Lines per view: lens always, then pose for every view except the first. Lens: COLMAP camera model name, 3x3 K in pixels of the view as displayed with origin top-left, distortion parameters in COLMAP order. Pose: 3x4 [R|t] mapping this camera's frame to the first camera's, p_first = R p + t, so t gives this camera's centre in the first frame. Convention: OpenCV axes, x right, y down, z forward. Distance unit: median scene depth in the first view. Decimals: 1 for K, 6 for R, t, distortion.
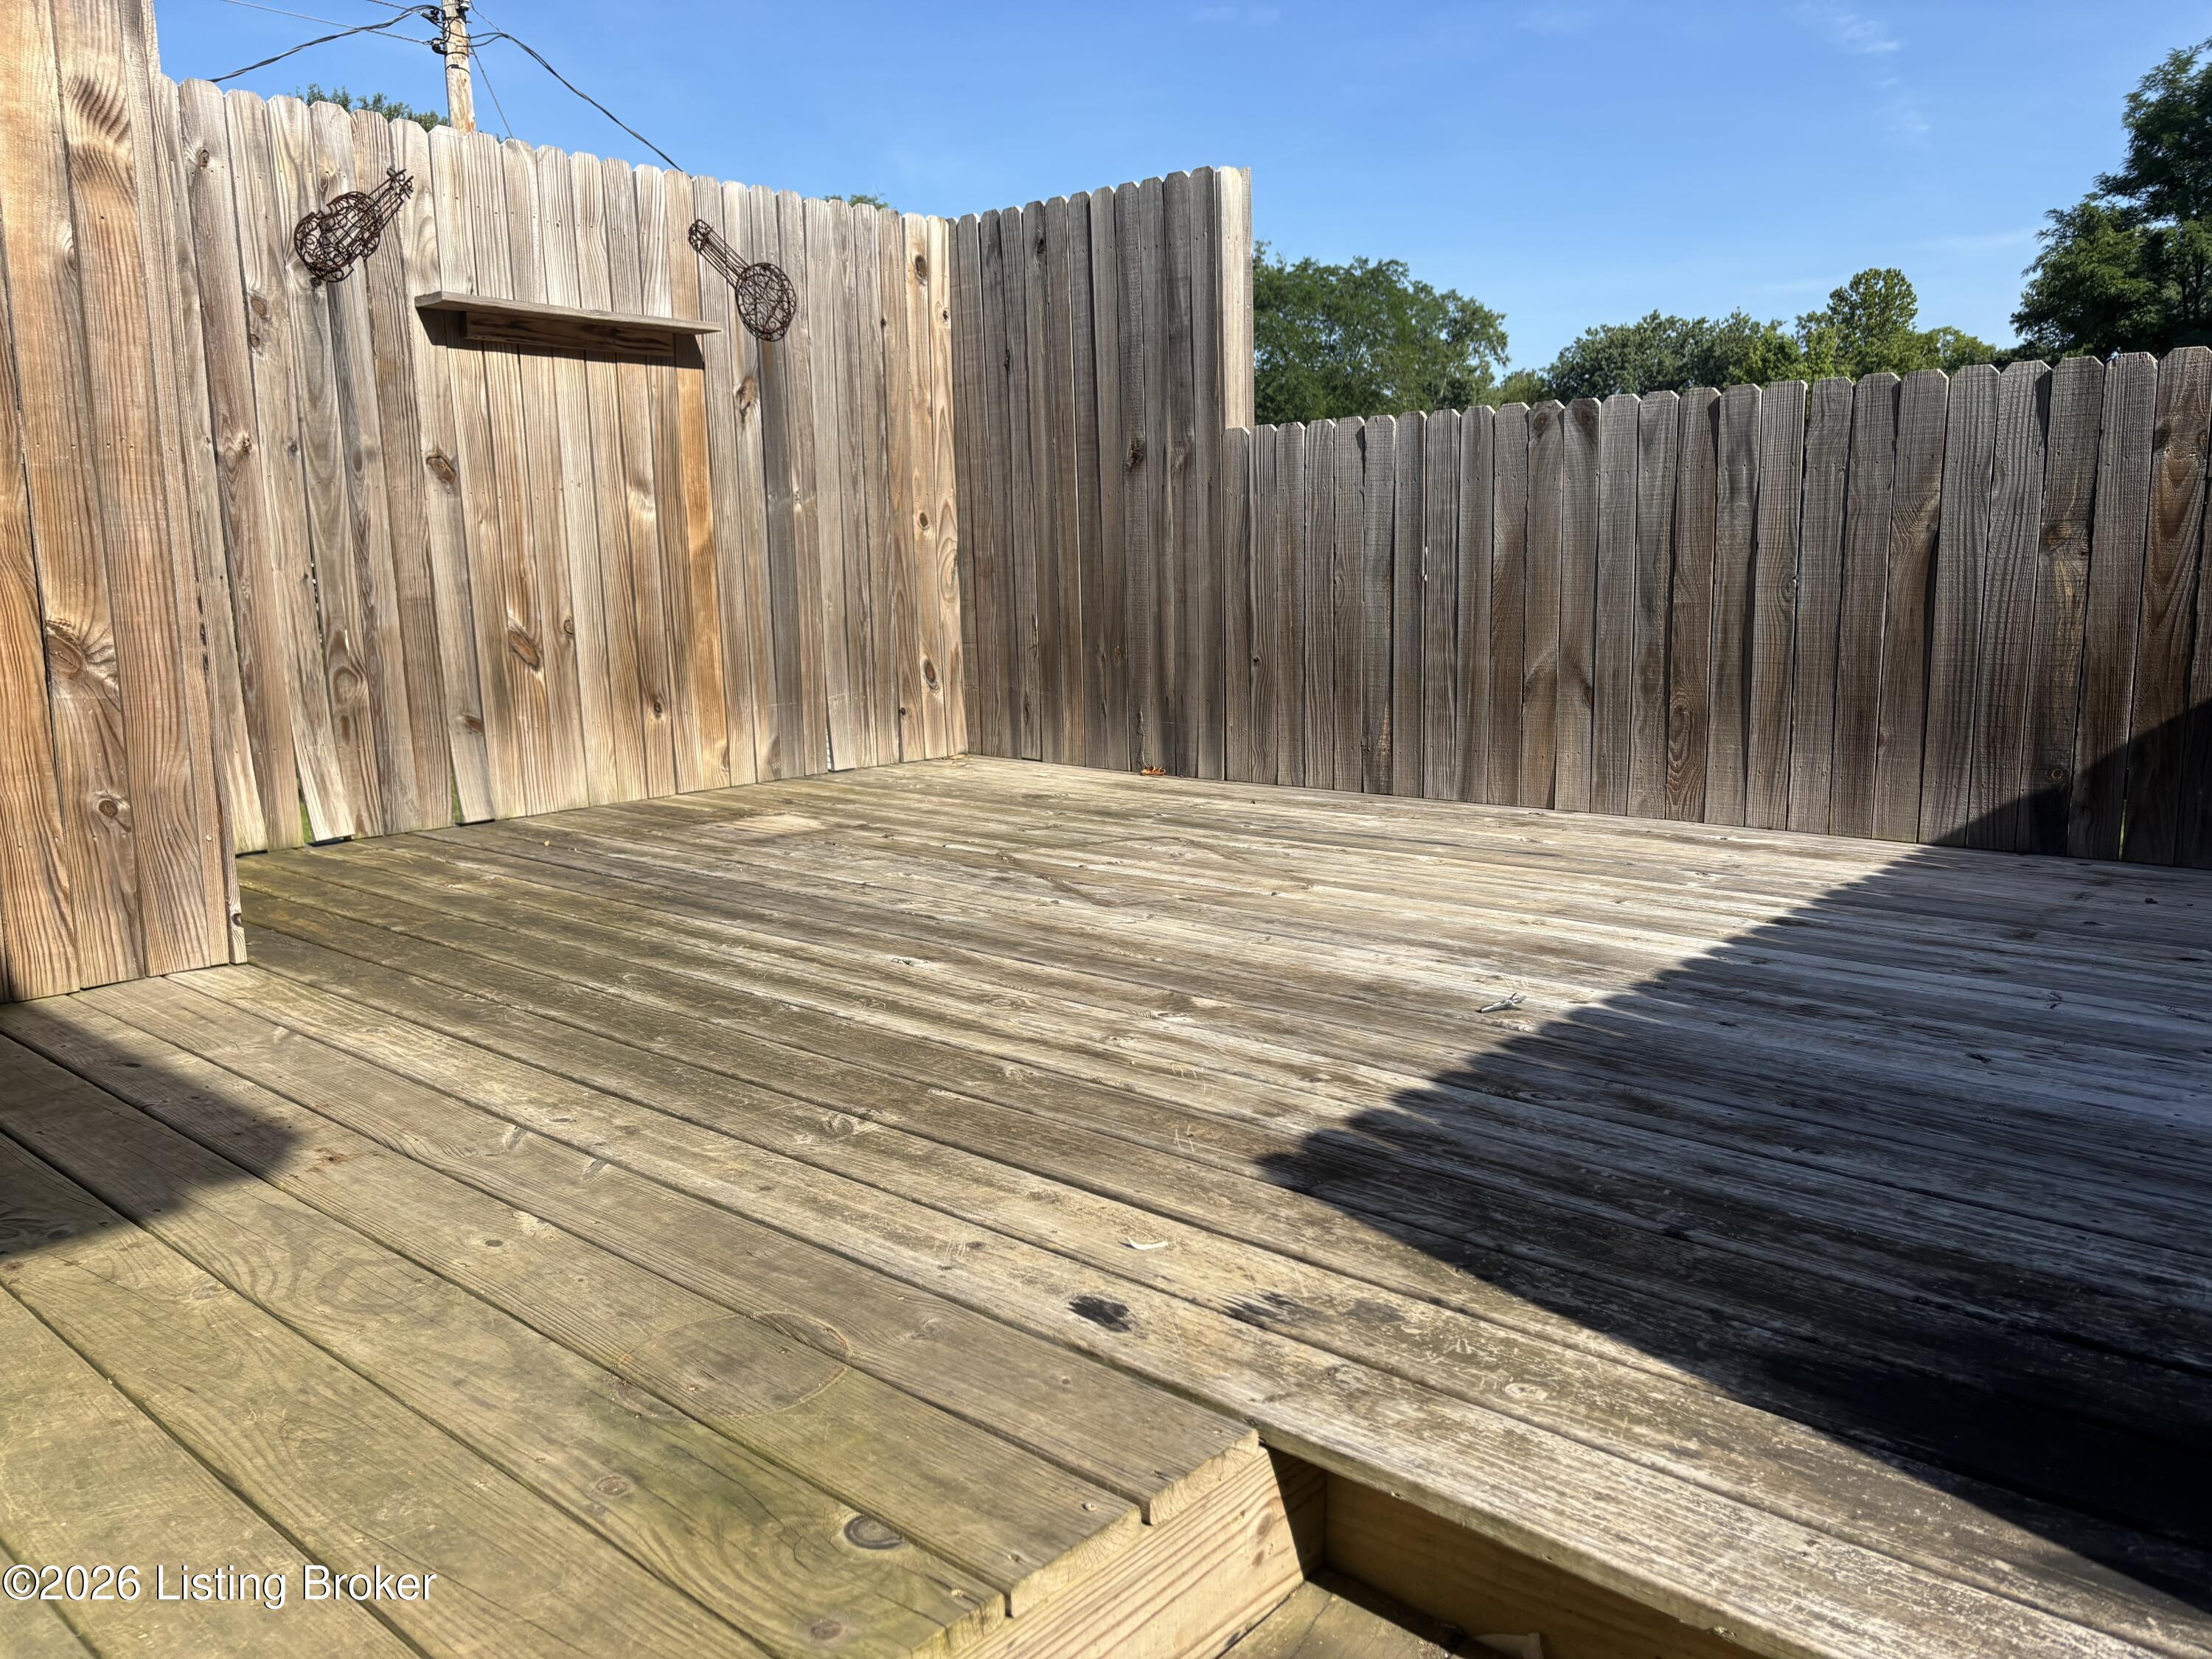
lens RADIAL K [[1661.8, 0, 1106.8], [0, 1661.8, 823.3], [0, 0, 1]] dist [0.032370, -0.035336]
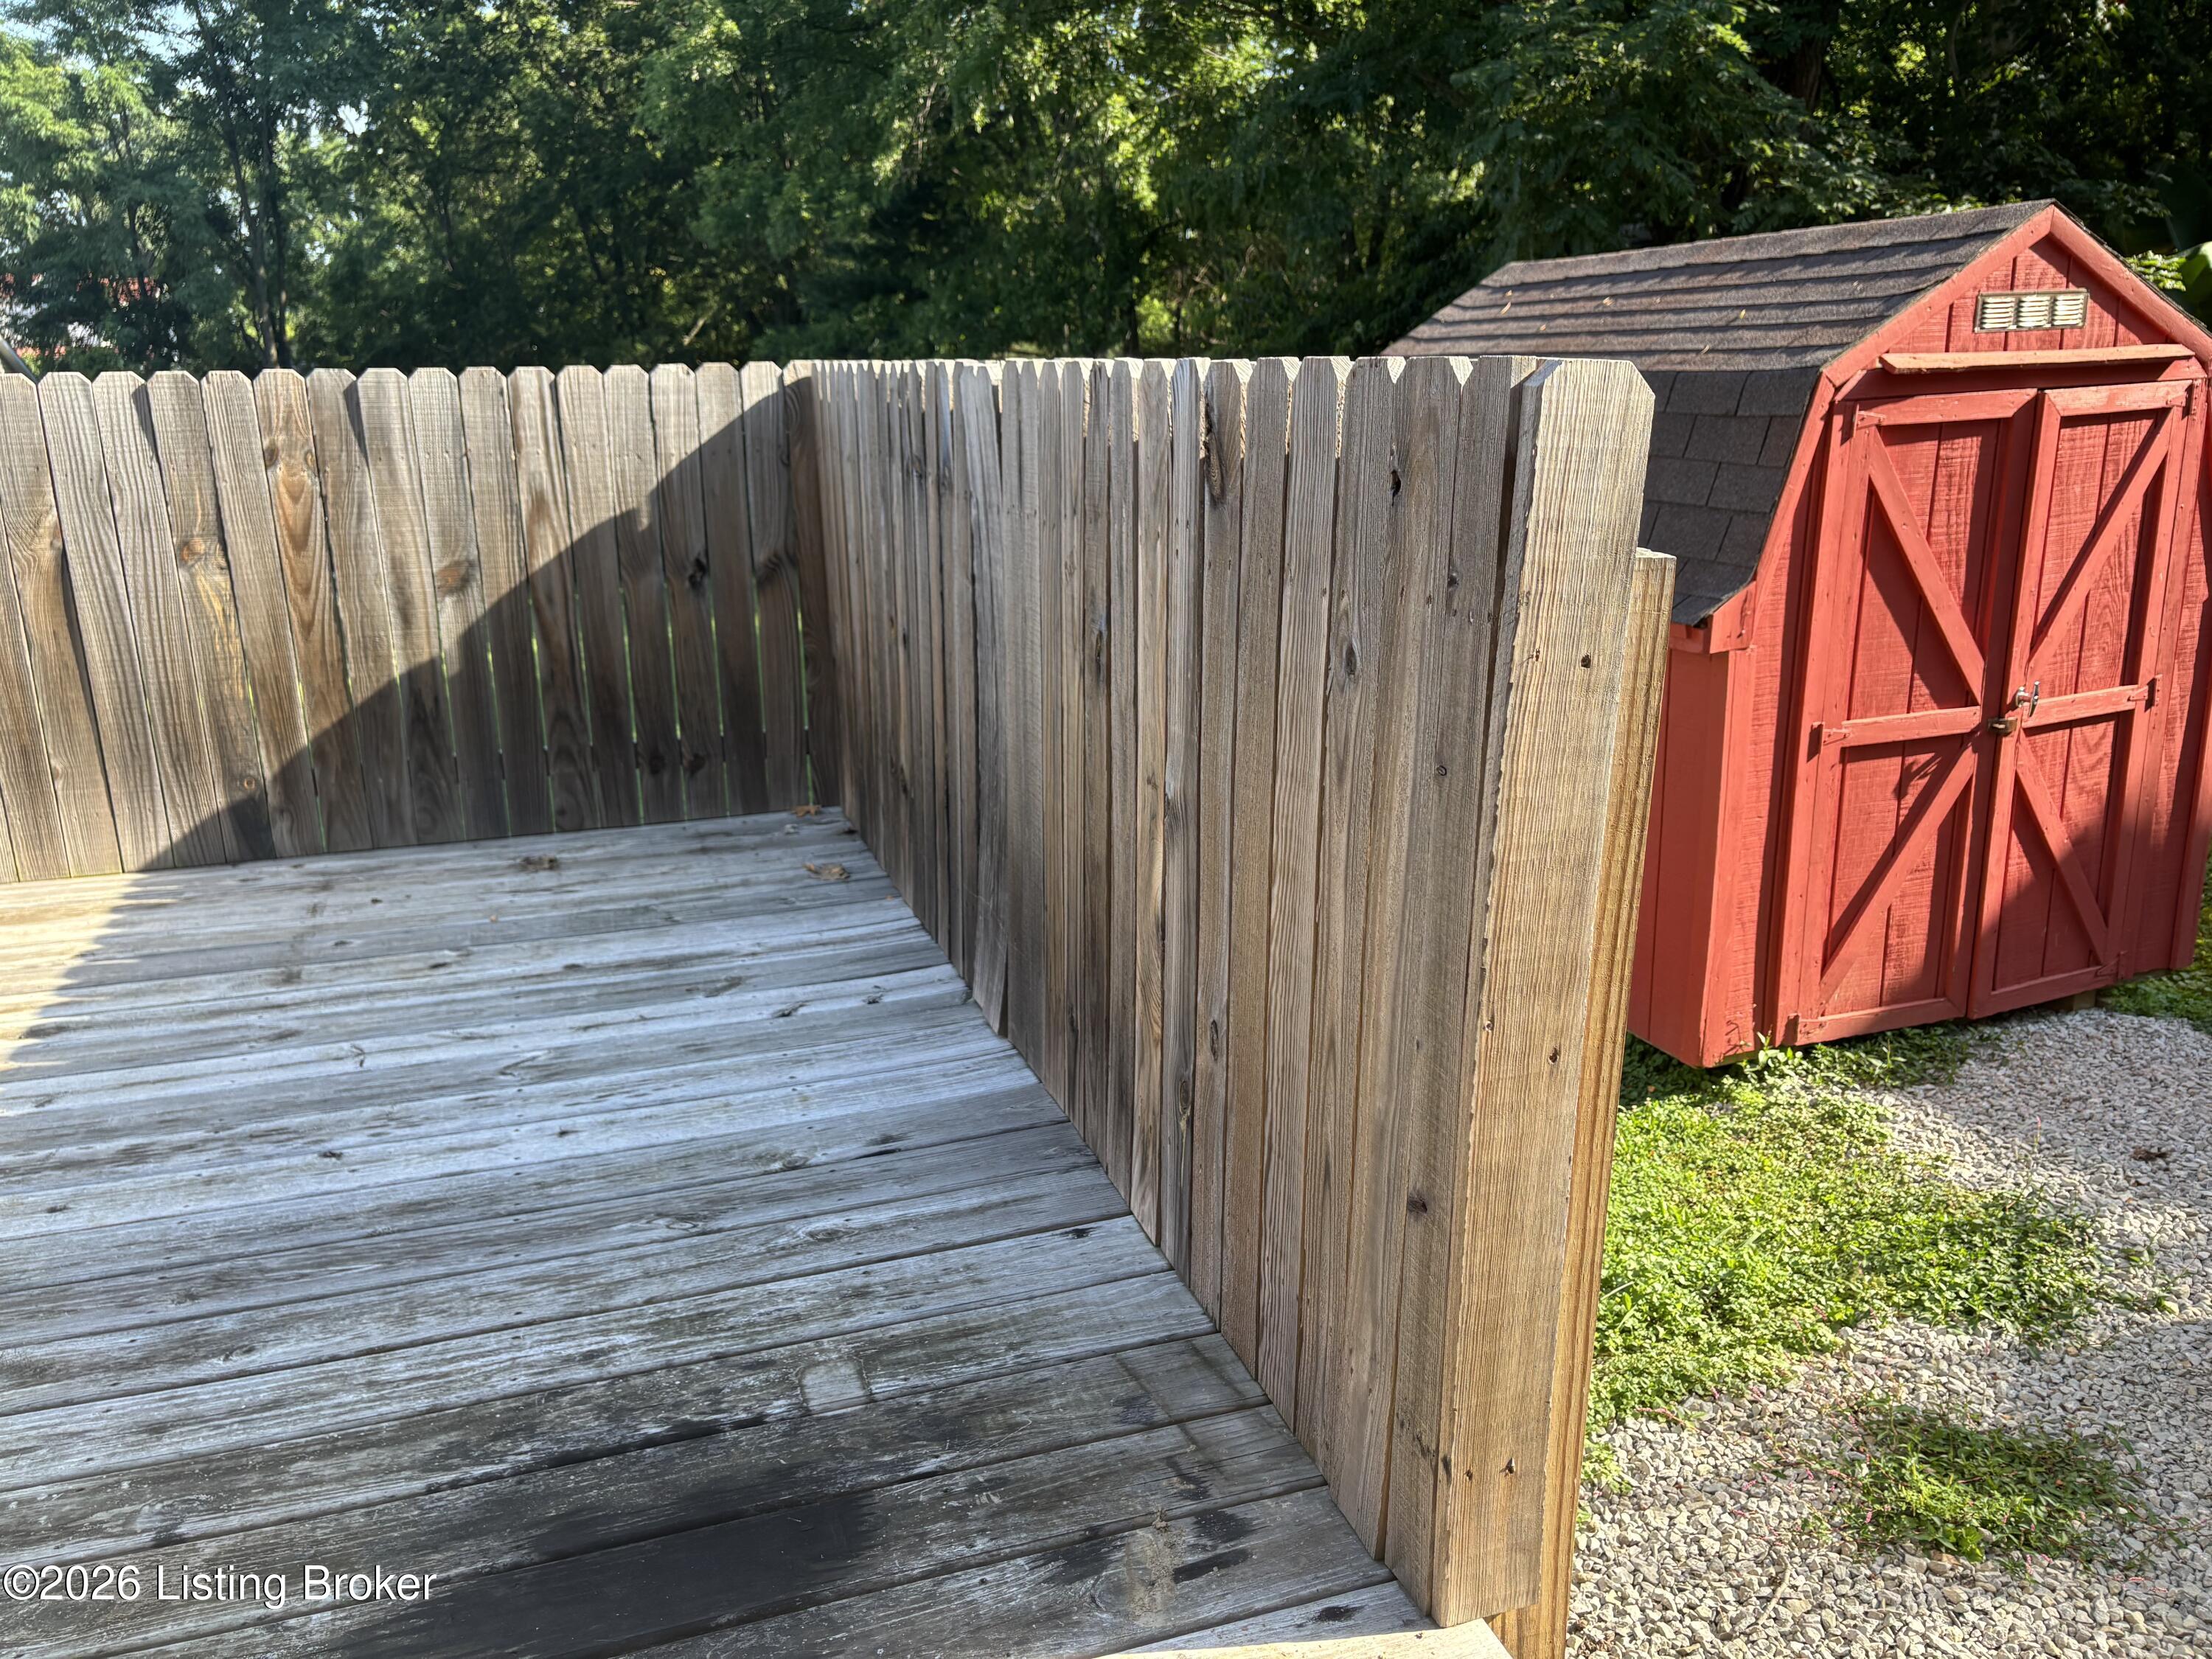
lens RADIAL K [[1661.8, 0, 1105.0], [0, 1661.8, 839.1], [0, 0, 1]] dist [0.032370, -0.035336]
pose [[0.484832, -0.235730, 0.842241, -0.050875], [0.145425, 0.971316, 0.188143, -0.119147], [-0.862432, 0.031265, 0.505206, 0.034231]]
